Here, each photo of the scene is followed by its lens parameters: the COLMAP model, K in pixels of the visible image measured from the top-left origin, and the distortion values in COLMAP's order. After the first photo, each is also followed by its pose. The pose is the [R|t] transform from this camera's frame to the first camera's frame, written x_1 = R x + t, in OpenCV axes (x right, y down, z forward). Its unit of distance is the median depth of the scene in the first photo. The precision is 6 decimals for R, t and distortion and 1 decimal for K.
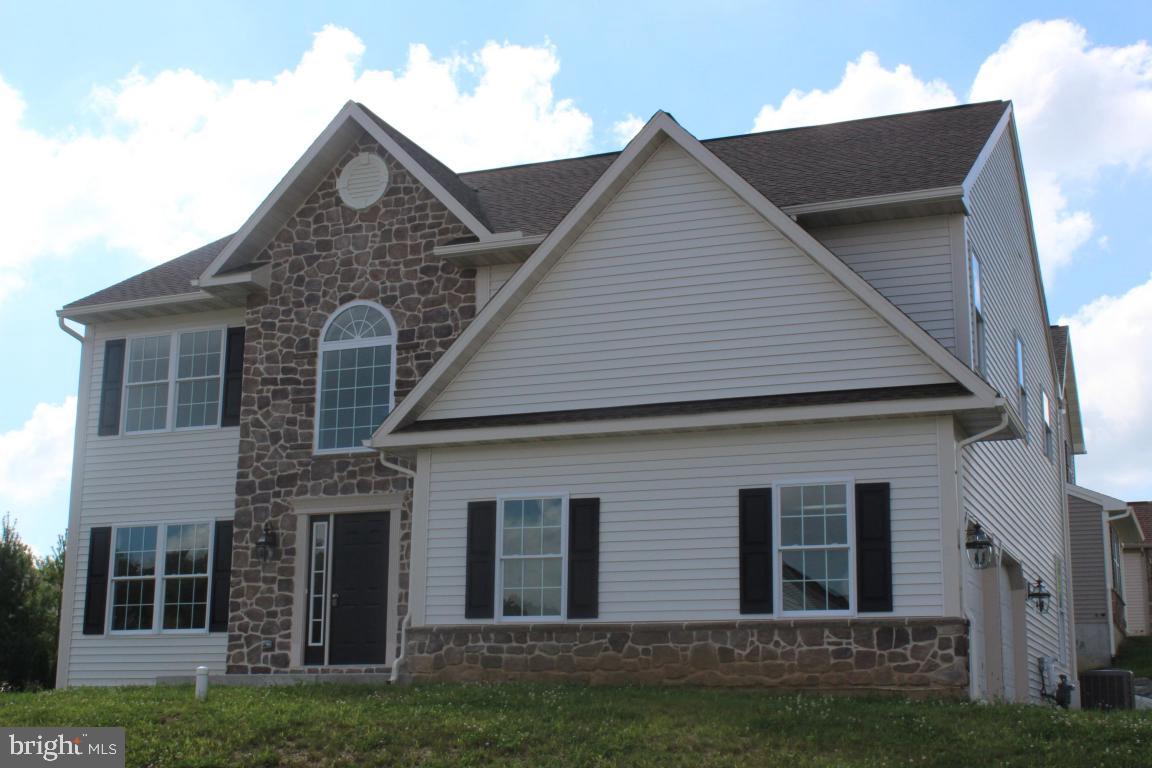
lens RADIAL K [[1539.5, 0, 598.9], [0, 1539.5, 388.3], [0, 0, 1]] dist [0.021441, 0.037578]
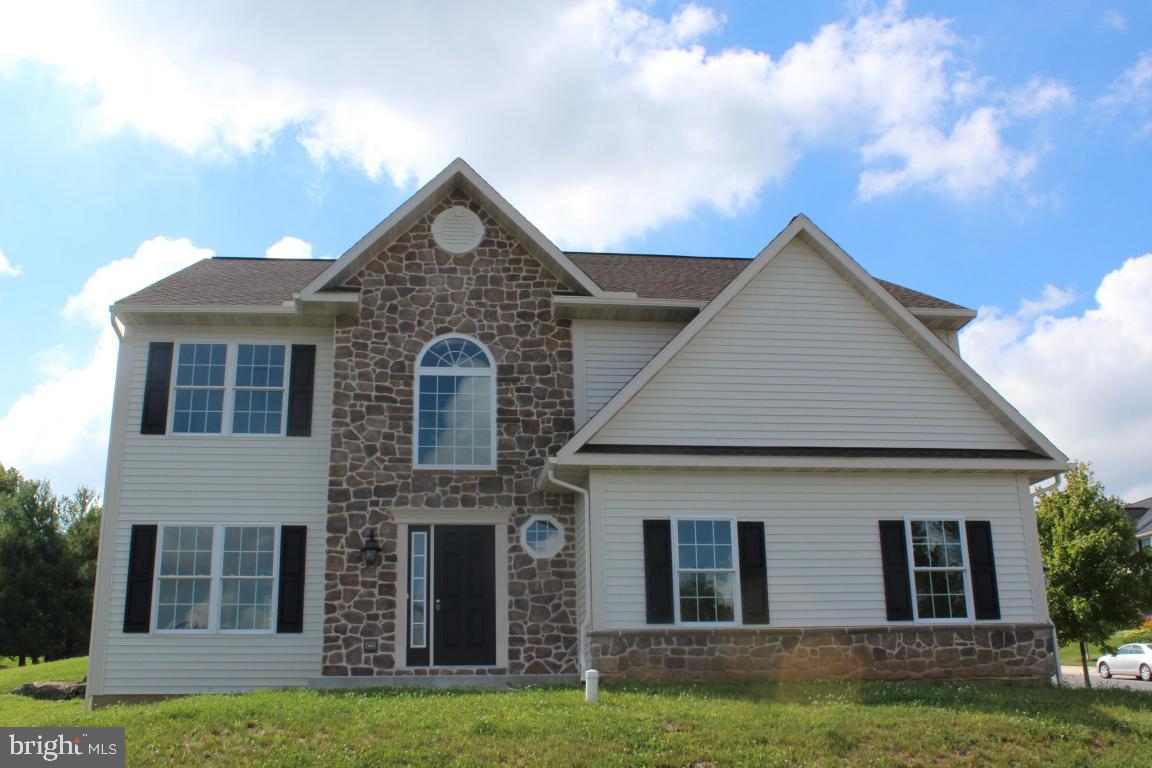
lens RADIAL K [[1060.0, 0, 576.0], [0, 1060.0, 384.0], [0, 0, 1]] dist [-0.099242, 0.133321]
pose [[0.877735, 0.116709, 0.464714, -0.440096], [-0.079050, 0.991863, -0.099791, 0.049550], [-0.472580, 0.050854, 0.879820, 0.295439]]
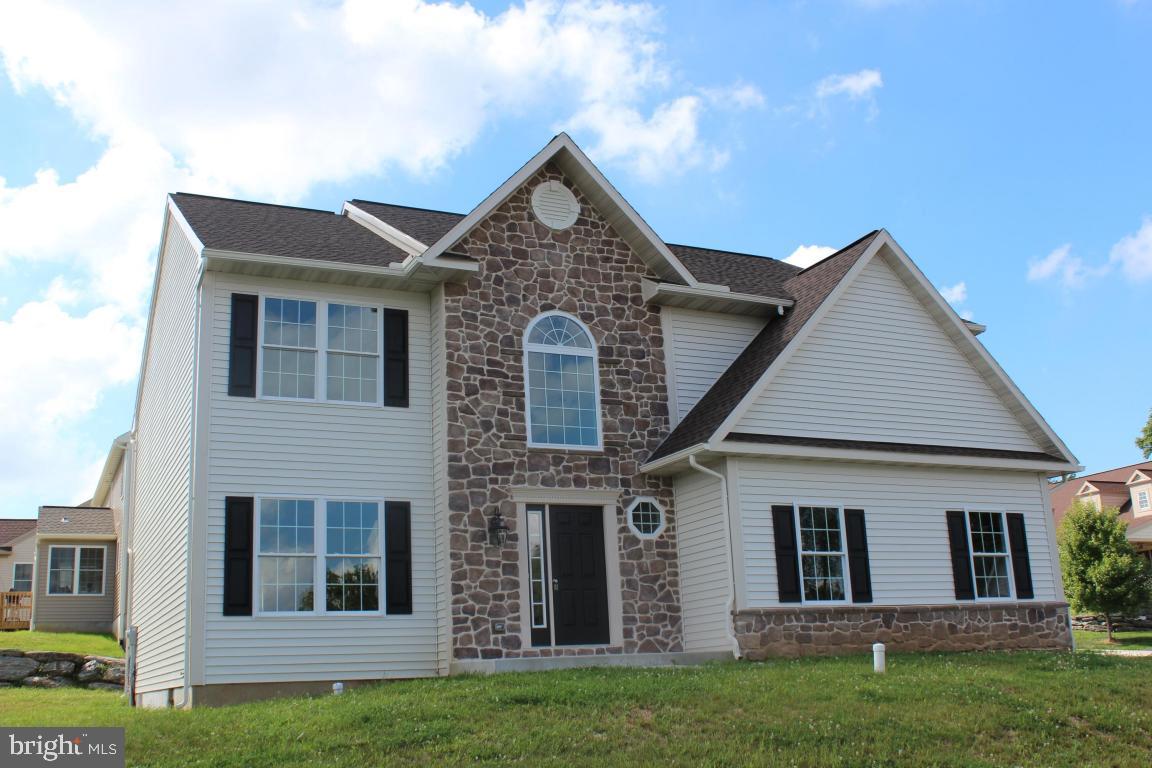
lens RADIAL K [[1112.6, 0, 576.0], [0, 1112.6, 384.0], [0, 0, 1]] dist [-0.093496, 0.185965]
pose [[0.679259, 0.150582, 0.718285, -0.725290], [-0.111762, 0.988533, -0.101548, 0.075032], [-0.725339, -0.011299, 0.688299, 0.454709]]
